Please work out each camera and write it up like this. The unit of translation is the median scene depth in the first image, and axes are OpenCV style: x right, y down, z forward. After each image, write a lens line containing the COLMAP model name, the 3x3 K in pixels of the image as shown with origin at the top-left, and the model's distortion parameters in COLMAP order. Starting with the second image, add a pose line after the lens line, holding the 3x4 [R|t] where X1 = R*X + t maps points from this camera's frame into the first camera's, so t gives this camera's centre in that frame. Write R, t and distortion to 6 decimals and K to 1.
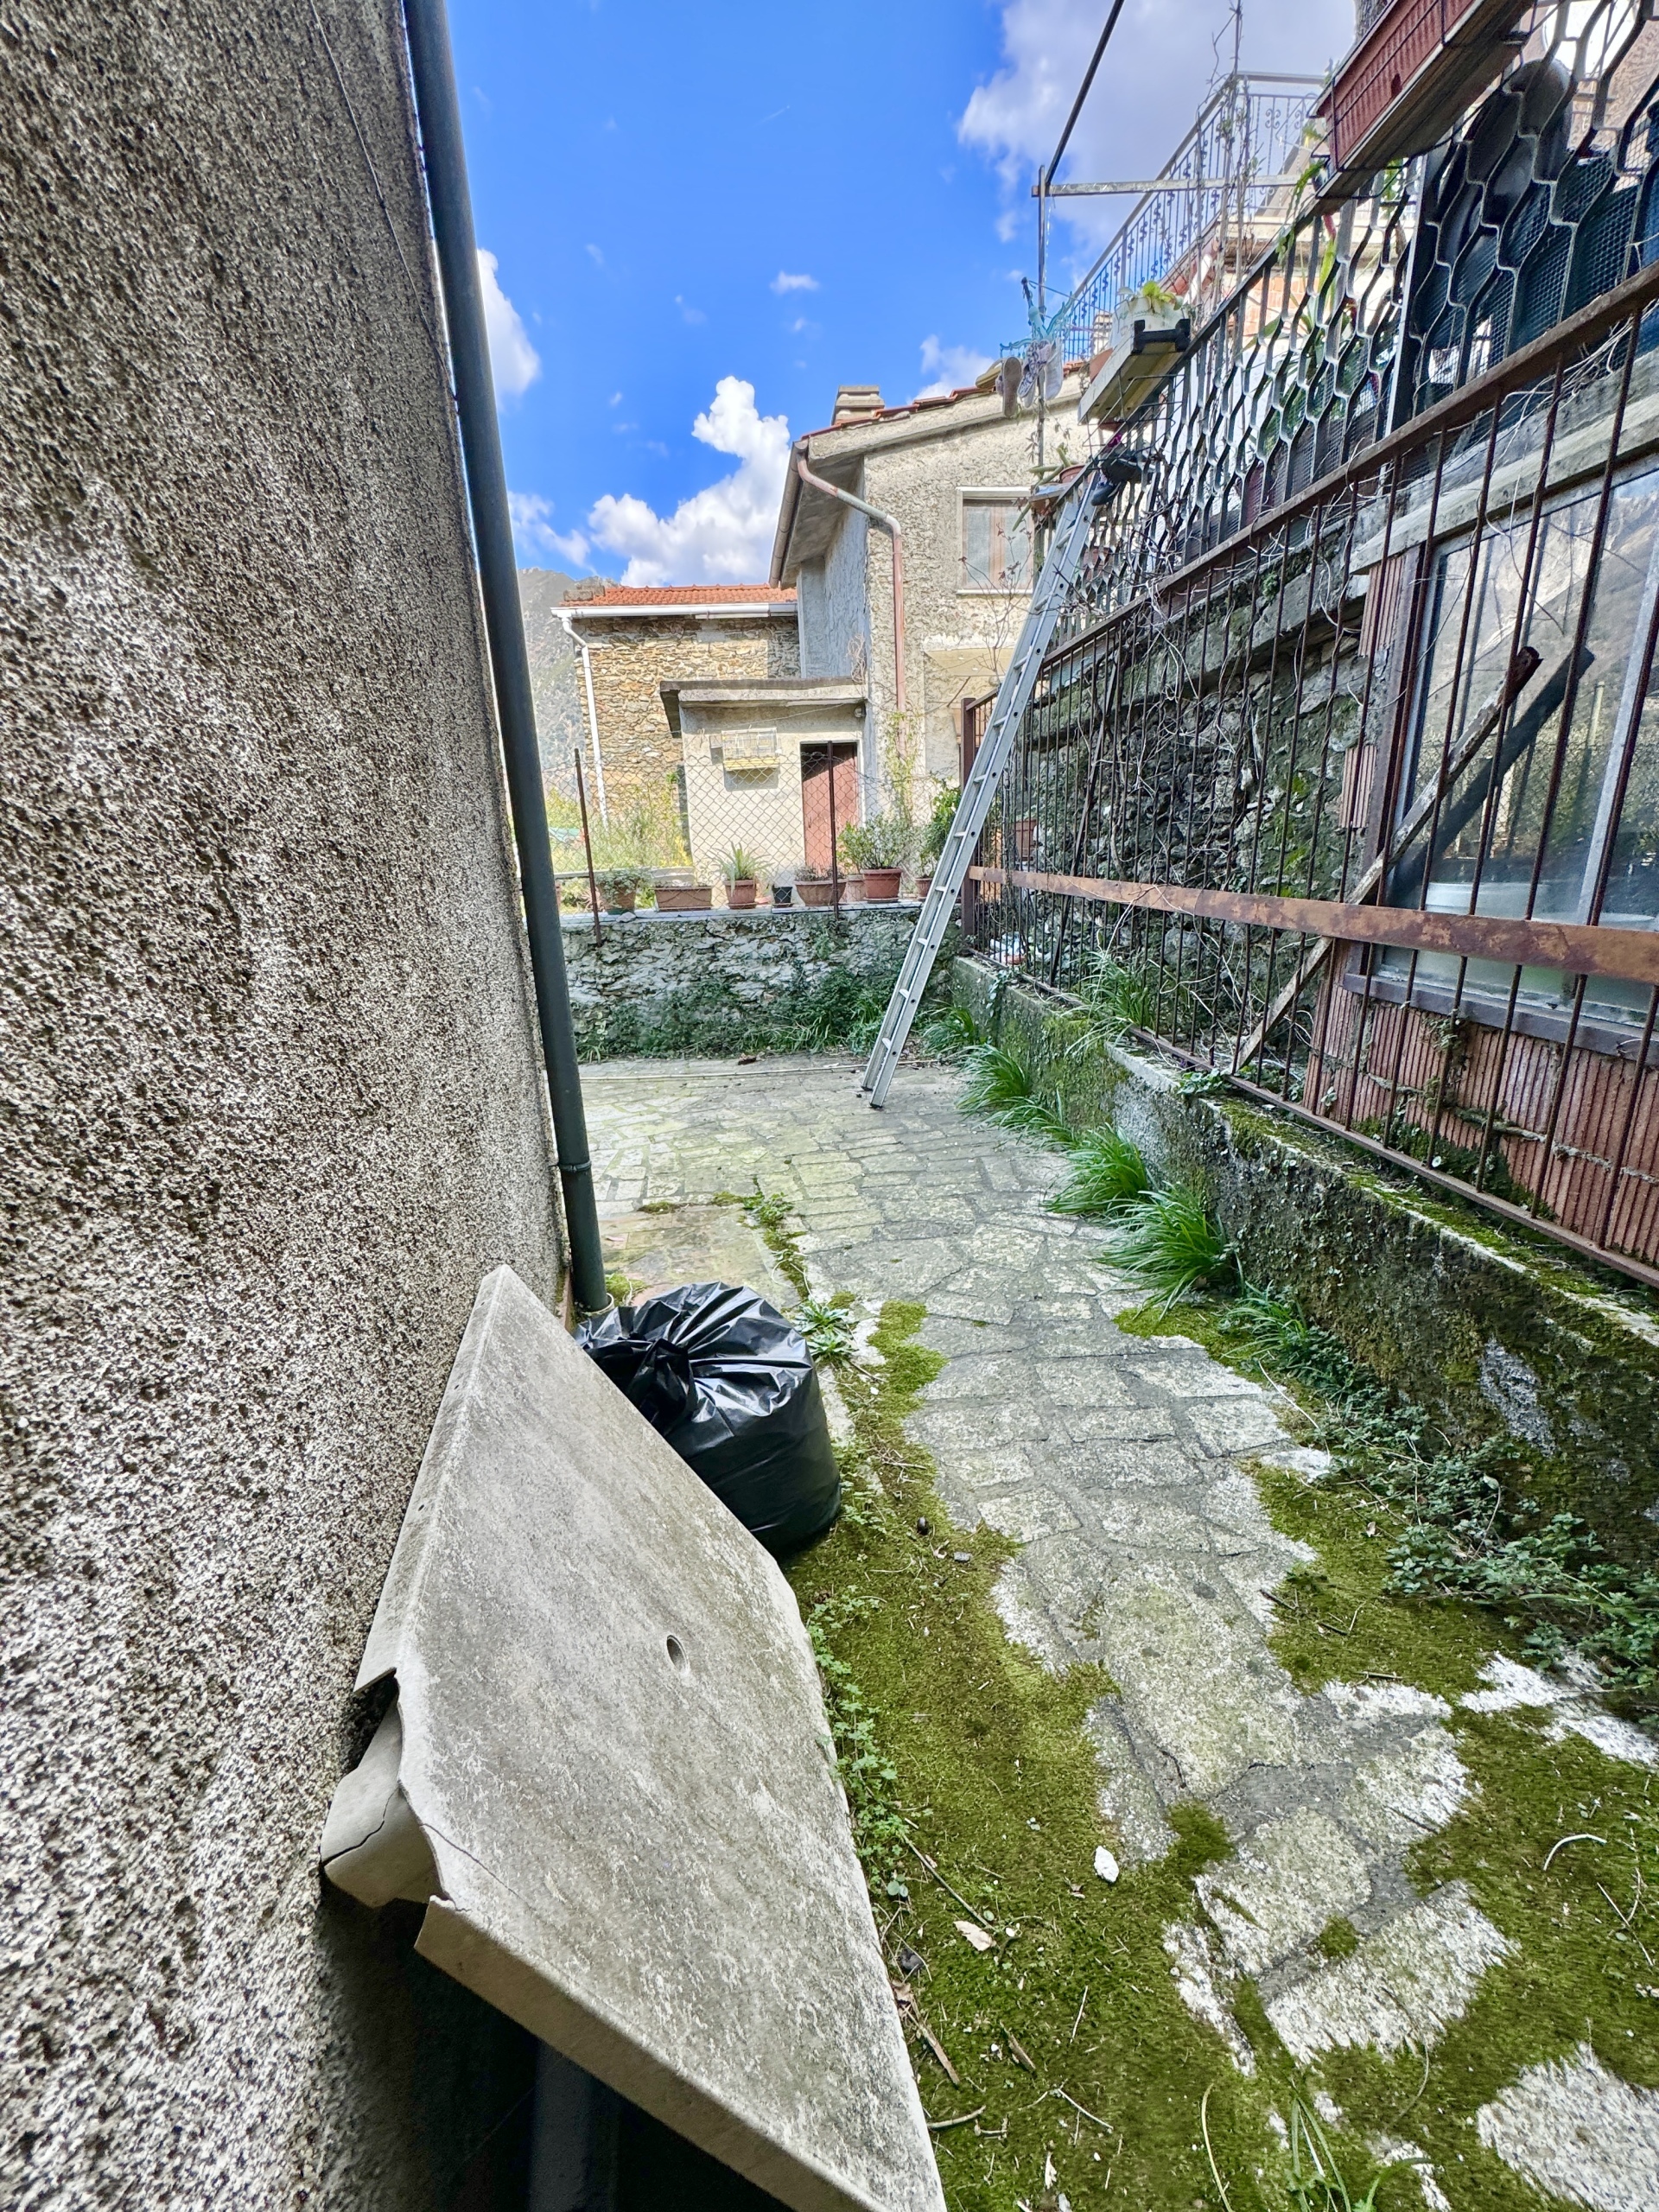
lens RADIAL K [[884.3, 0, 835.3], [0, 884.3, 1108.3], [0, 0, 1]] dist [-0.001357, 0.000399]
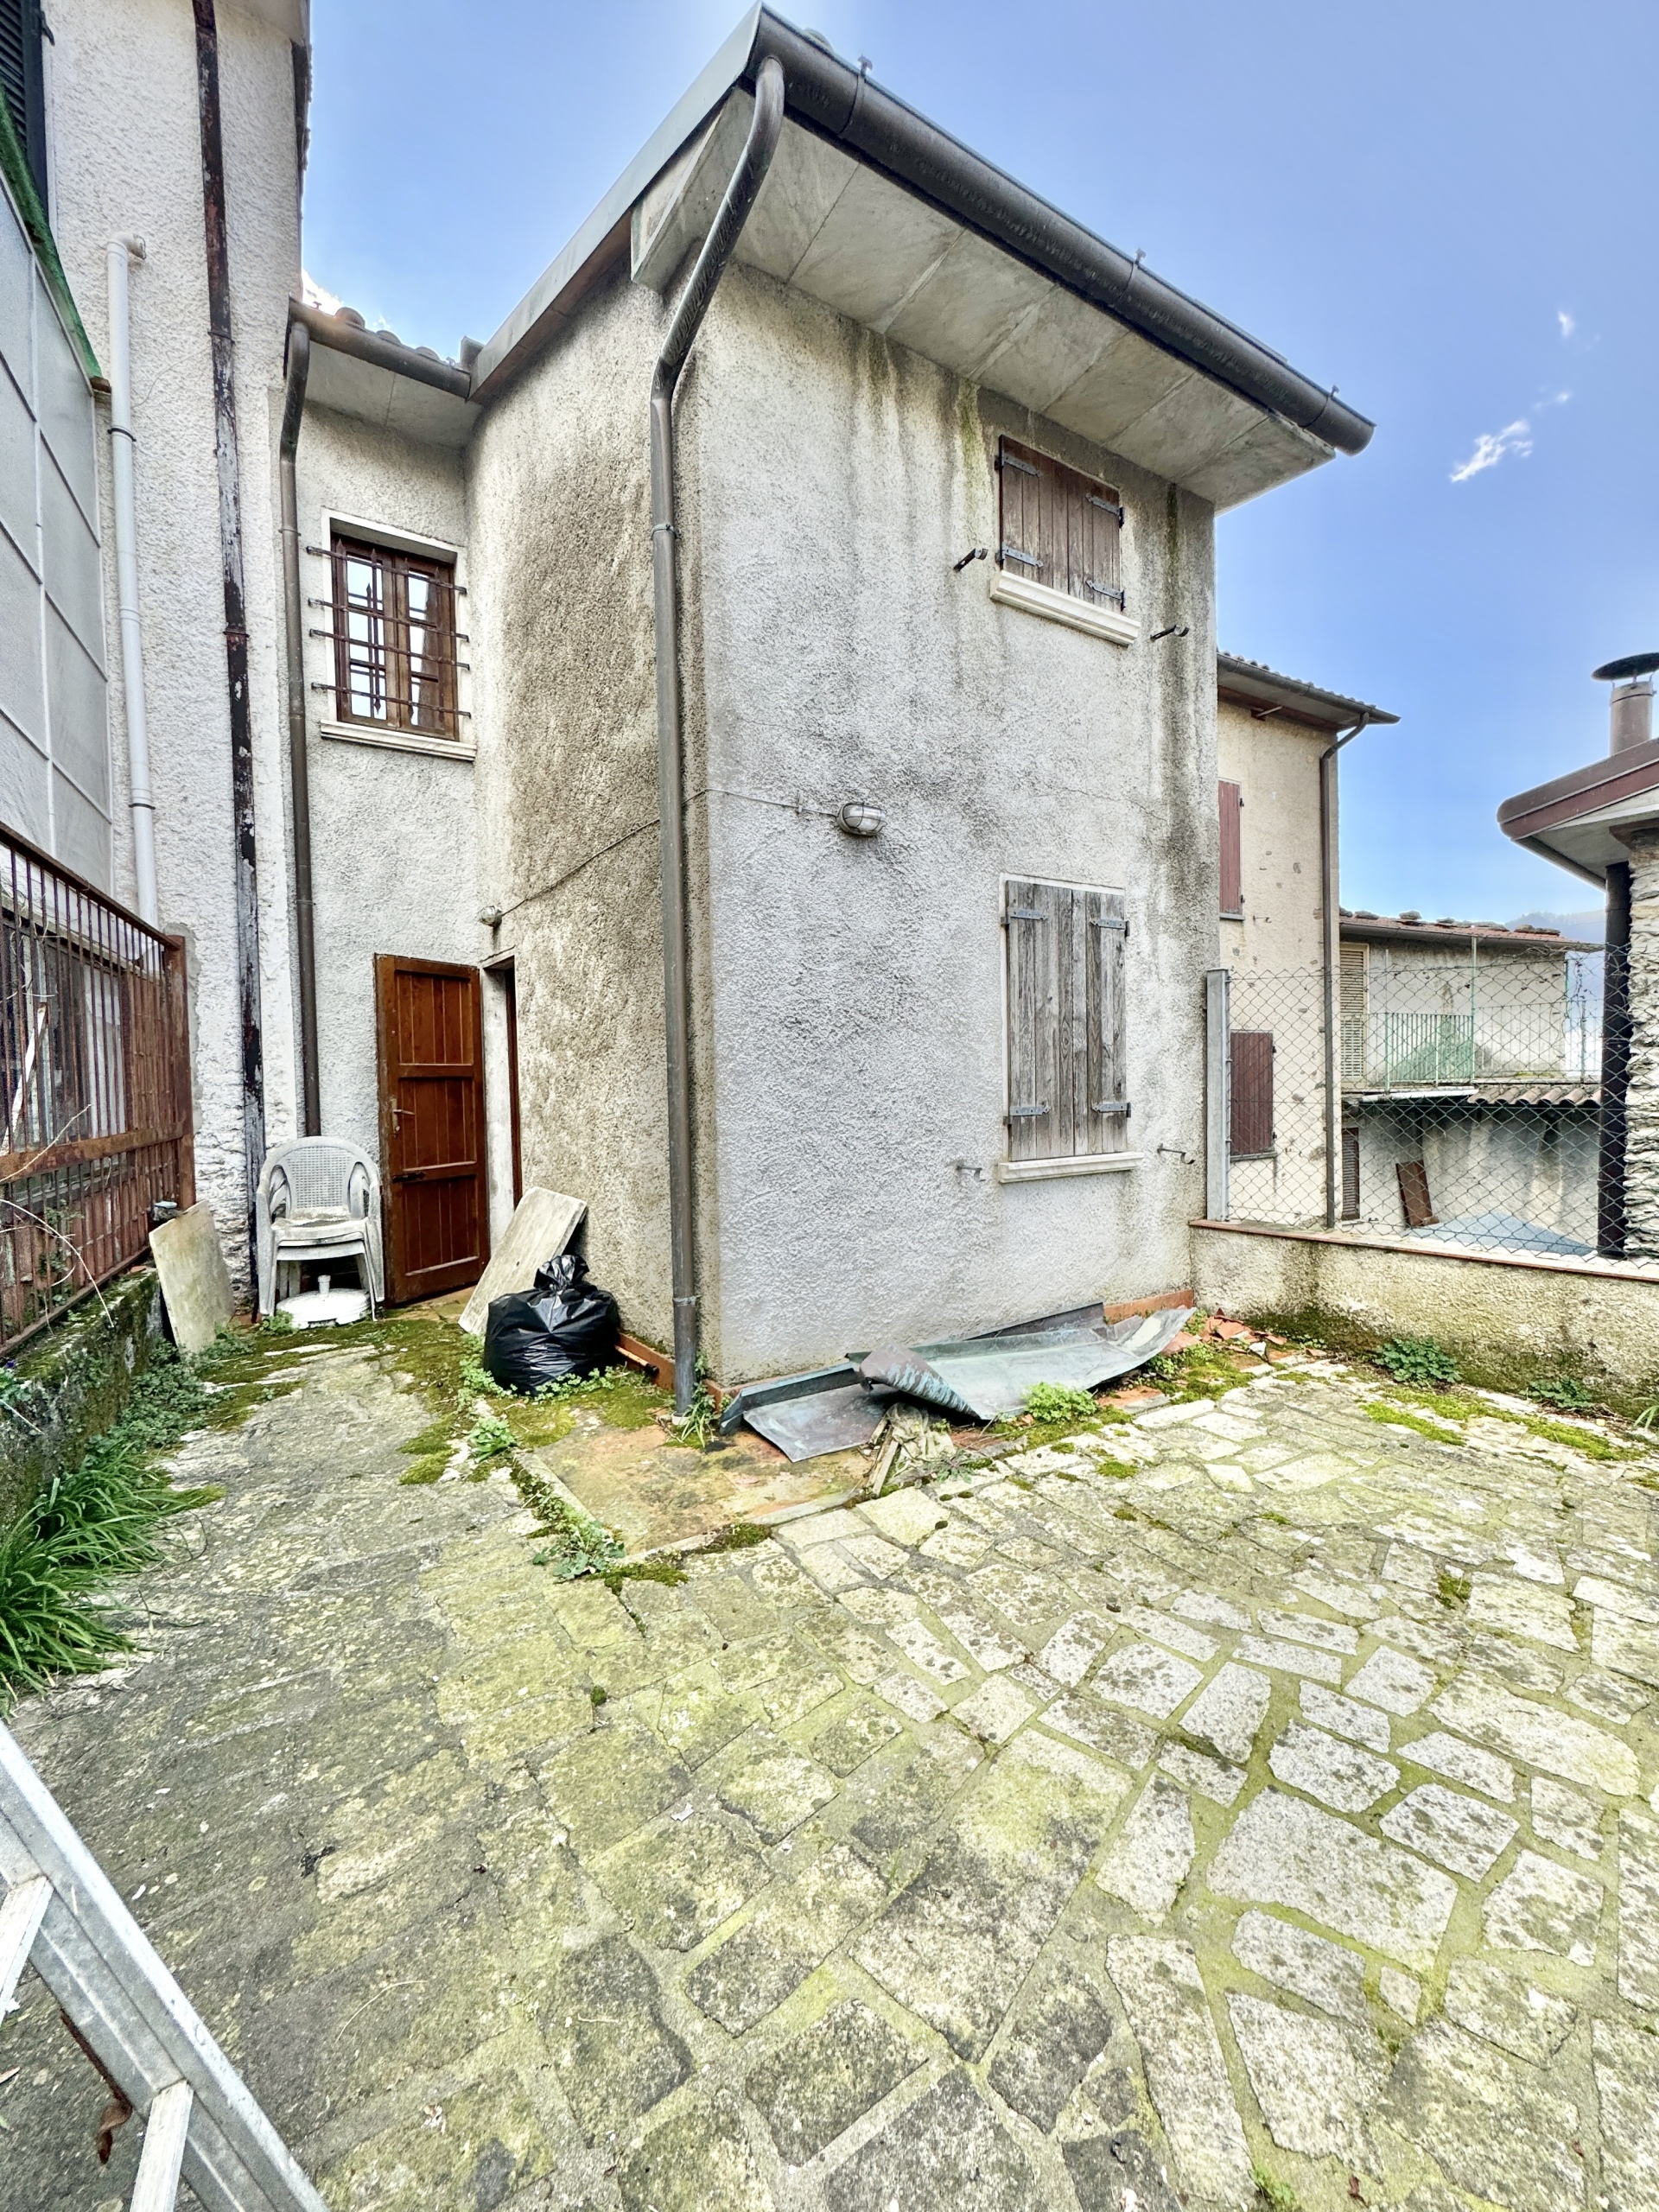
lens RADIAL K [[884.3, 0, 832.3], [0, 884.3, 1106.4], [0, 0, 1]] dist [-0.001357, 0.000399]
pose [[-0.925517, 0.069228, -0.372326, -0.009399], [-0.053552, 0.949347, 0.309632, -0.265384], [0.374902, 0.306508, -0.874929, 0.894254]]
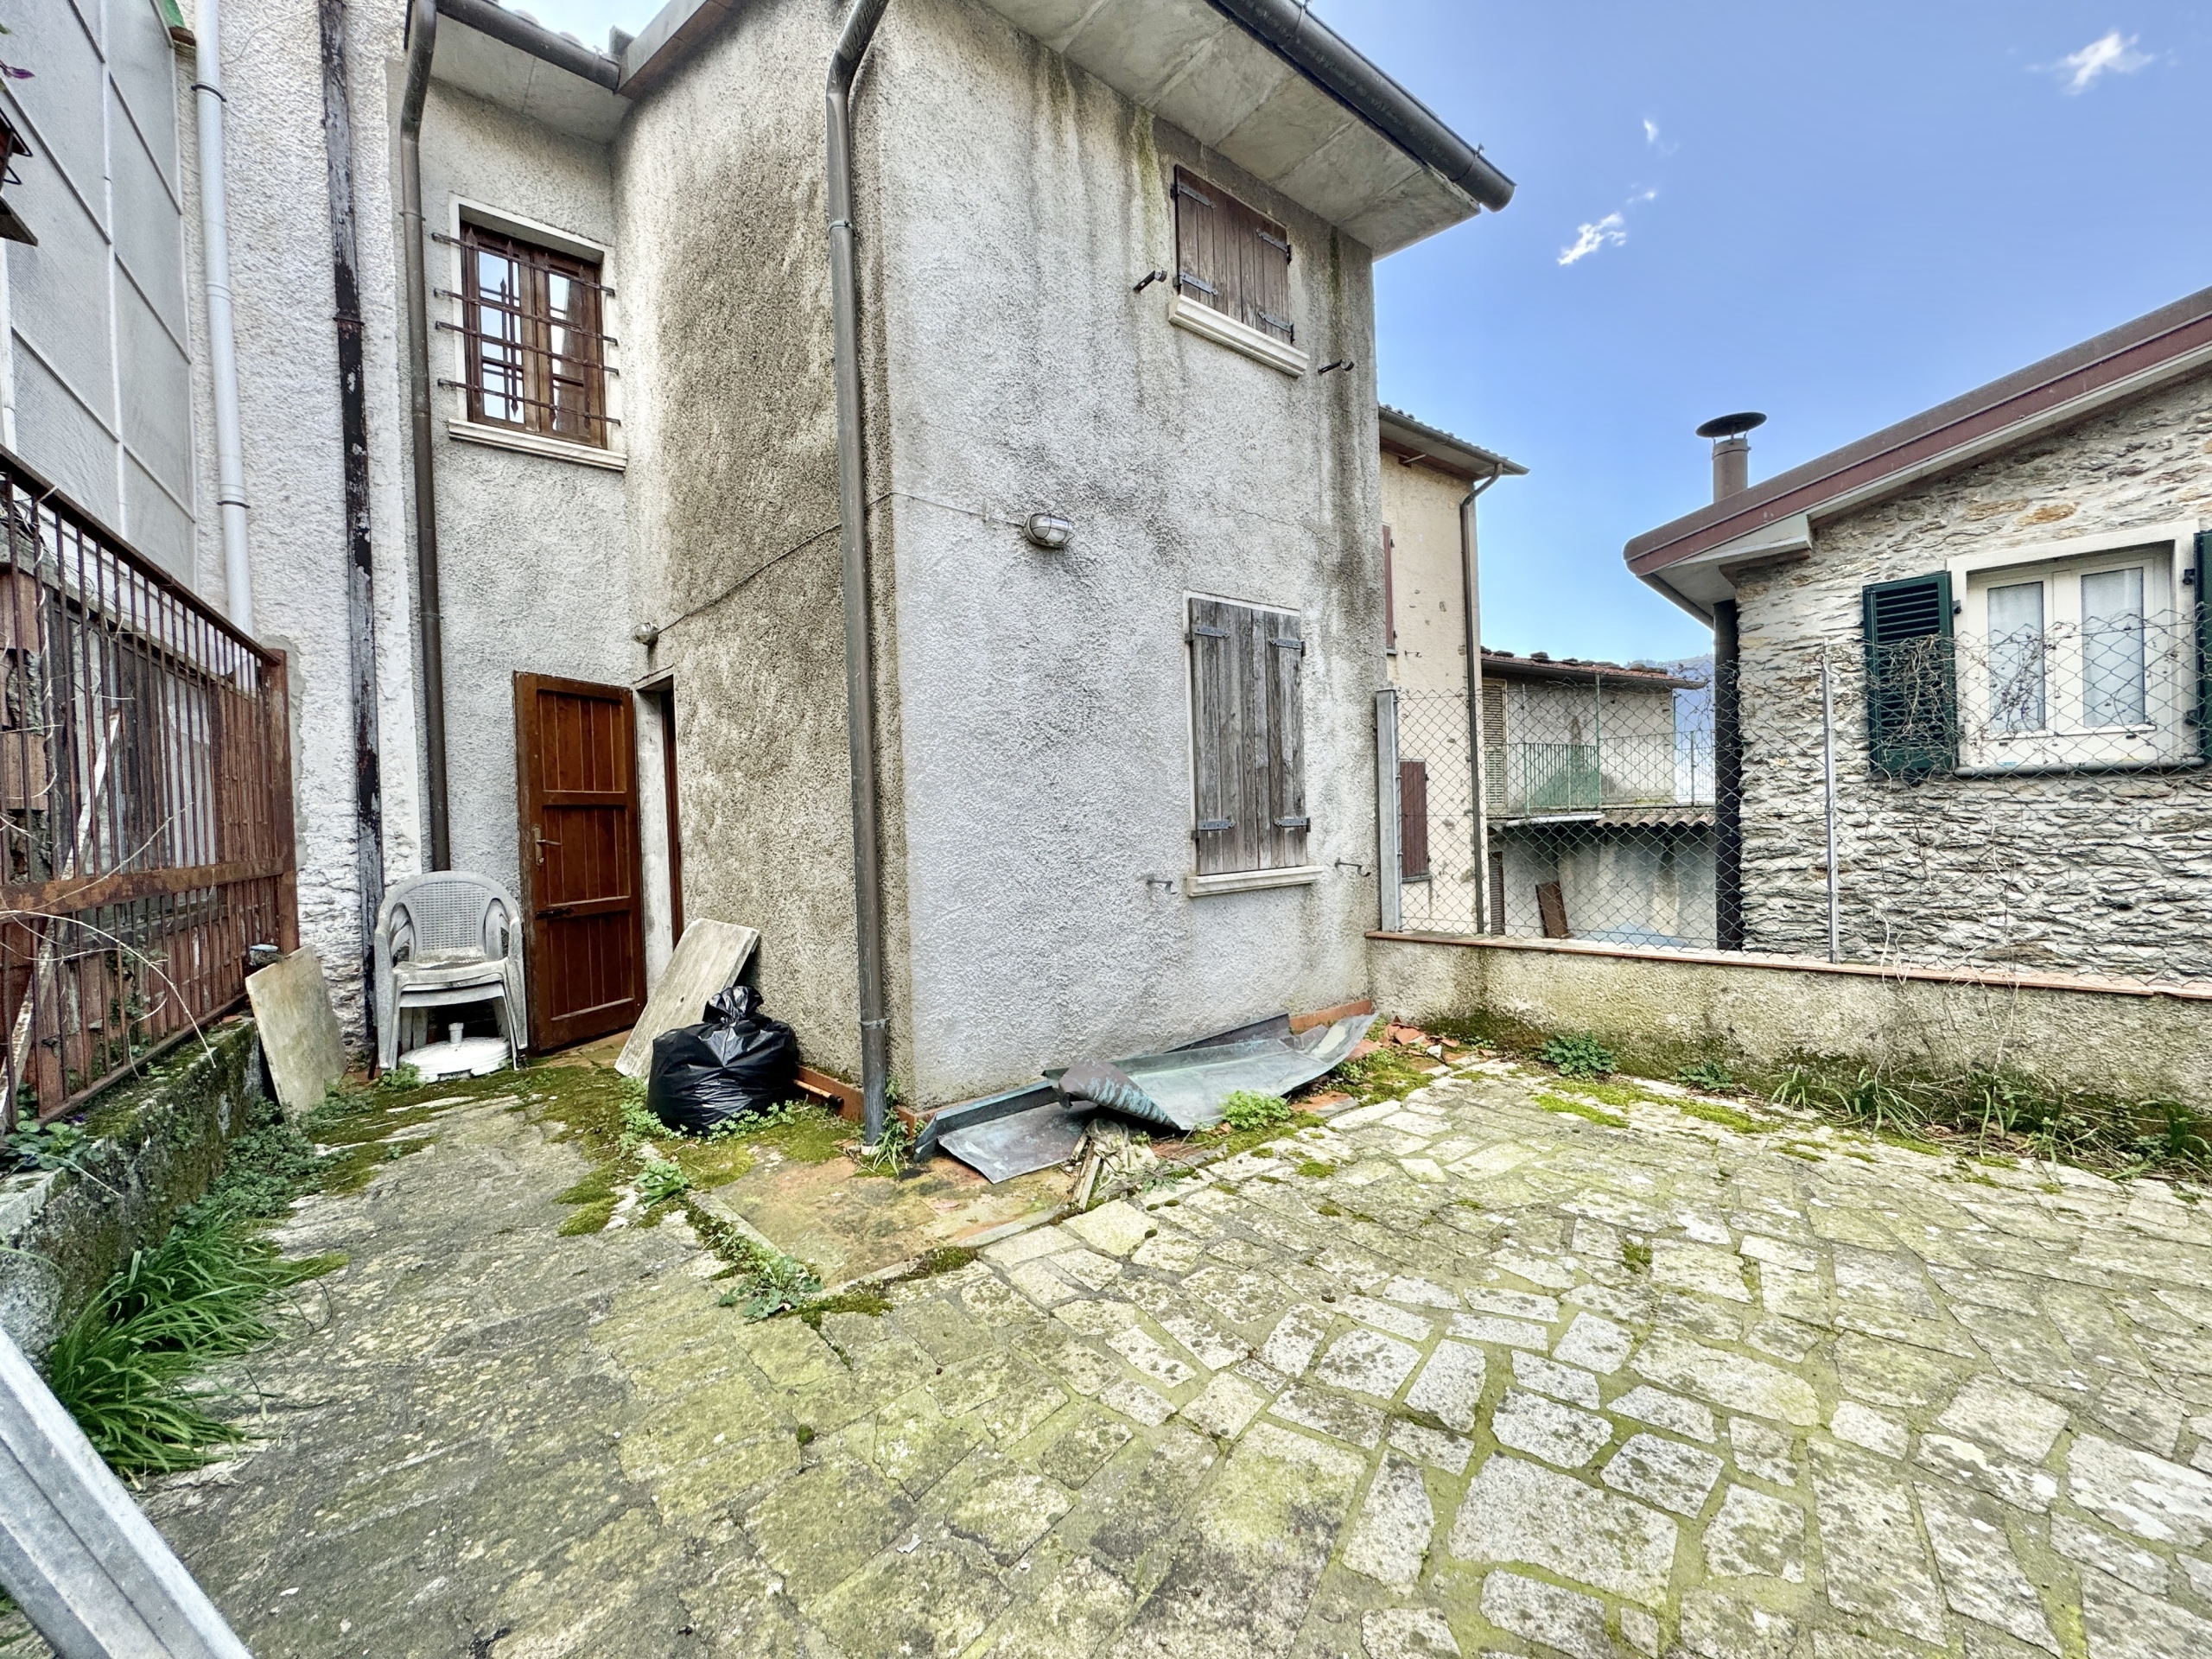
lens RADIAL K [[884.3, 0, 1107.1], [0, 884.3, 828.4], [0, 0, 1]] dist [-0.001357, 0.000399]
pose [[-0.870177, 0.074827, -0.487025, 0.005701], [-0.075183, 0.956666, 0.281315, -0.244869], [0.486970, 0.281410, -0.826842, 0.885320]]
